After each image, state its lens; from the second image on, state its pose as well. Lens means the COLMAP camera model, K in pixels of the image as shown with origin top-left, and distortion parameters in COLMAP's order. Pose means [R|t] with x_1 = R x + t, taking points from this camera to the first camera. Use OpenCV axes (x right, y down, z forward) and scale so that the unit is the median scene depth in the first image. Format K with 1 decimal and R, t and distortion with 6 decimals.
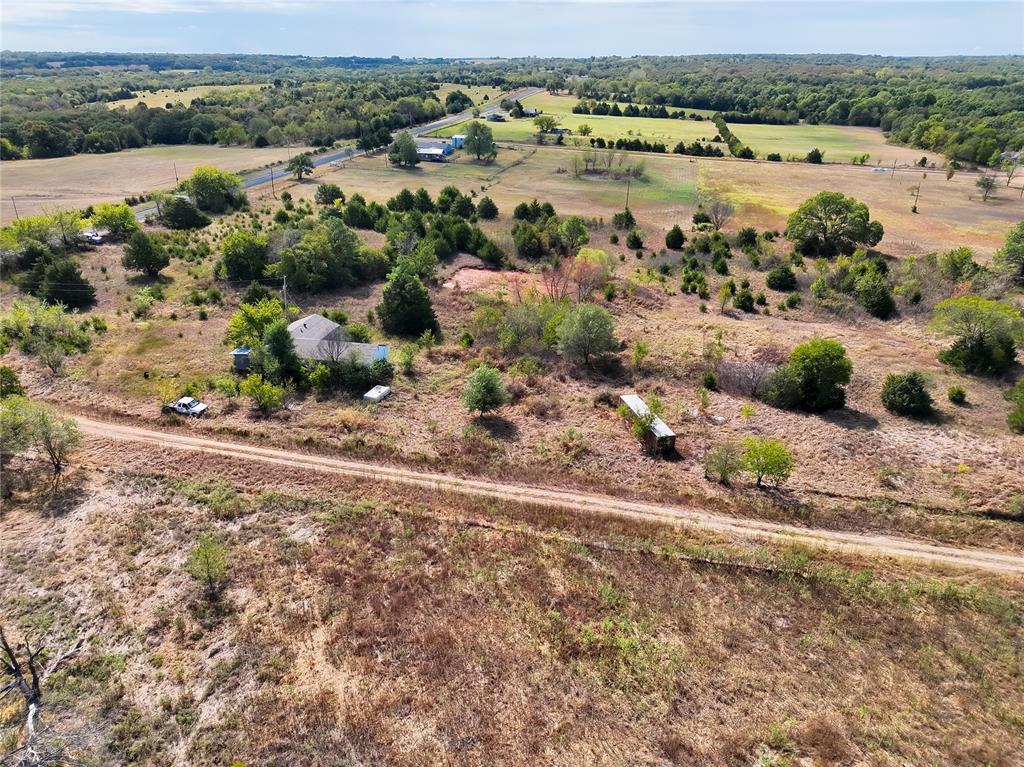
lens RADIAL K [[716.7, 0, 513.2], [0, 716.7, 387.3], [0, 0, 1]] dist [0.070427, -0.054775]
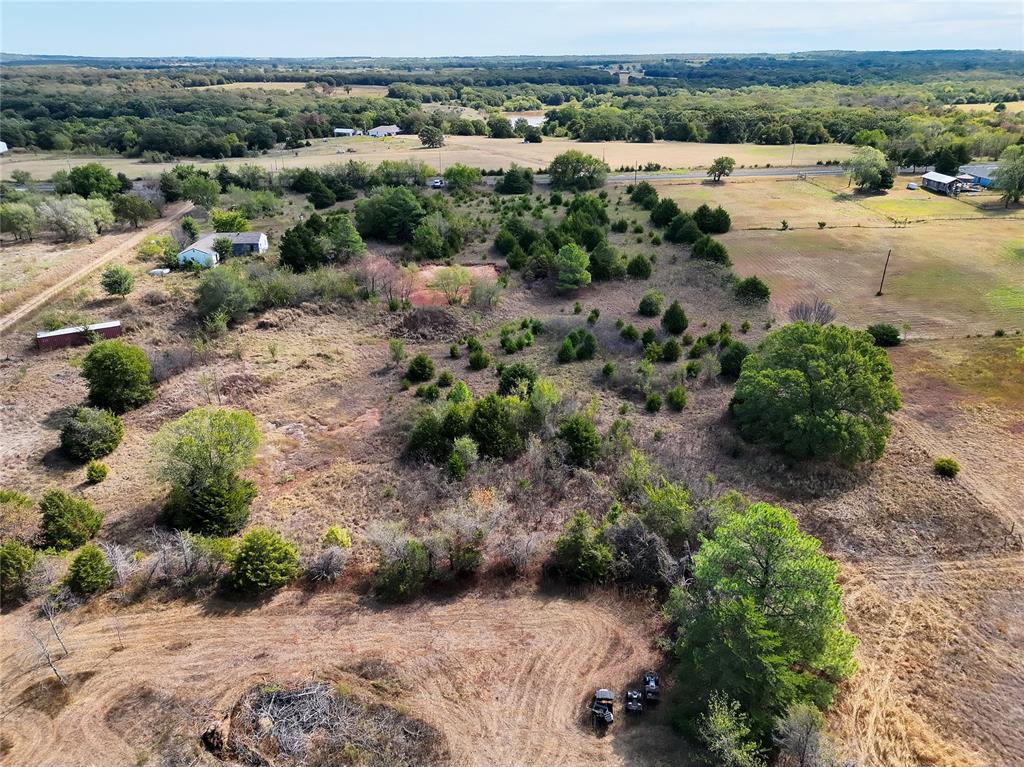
lens RADIAL K [[716.7, 0, 512.1], [0, 716.7, 379.4], [0, 0, 1]] dist [0.070427, -0.054775]
pose [[0.265047, 0.390249, -0.881735, 0.765196], [-0.396382, 0.877698, 0.269311, -0.263618], [0.878995, 0.278124, 0.387318, 0.579876]]
